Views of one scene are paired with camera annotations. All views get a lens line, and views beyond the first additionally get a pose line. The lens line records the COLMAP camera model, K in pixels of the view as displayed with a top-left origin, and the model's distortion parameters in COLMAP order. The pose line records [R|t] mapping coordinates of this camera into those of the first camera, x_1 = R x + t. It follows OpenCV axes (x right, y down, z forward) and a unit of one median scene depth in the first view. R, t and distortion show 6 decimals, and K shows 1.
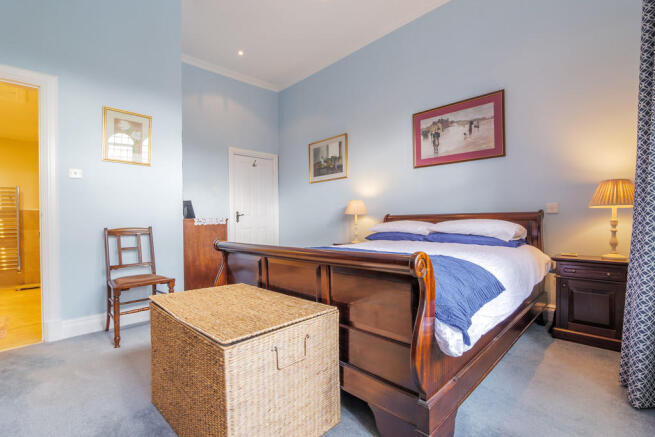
lens RADIAL K [[310.4, 0, 328.6], [0, 310.4, 221.5], [0, 0, 1]] dist [-0.020723, 0.006047]
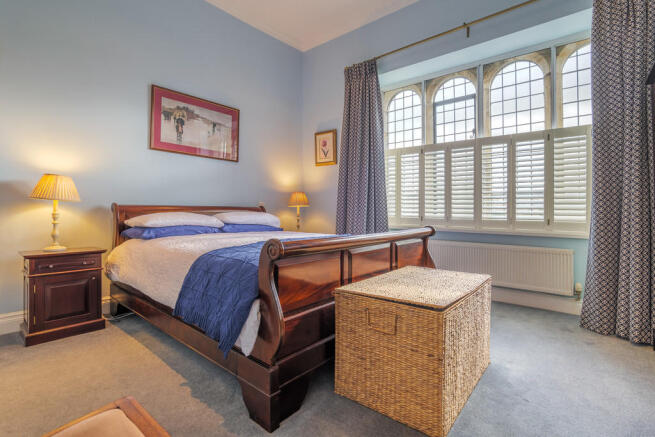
lens RADIAL K [[310.4, 0, 327.0], [0, 310.4, 215.0], [0, 0, 1]] dist [-0.020723, 0.006047]
pose [[-0.096325, -0.000585, 0.995350, -0.628602], [-0.001165, 0.999999, 0.000475, 0.003646], [-0.995349, -0.001113, -0.096326, 0.647610]]
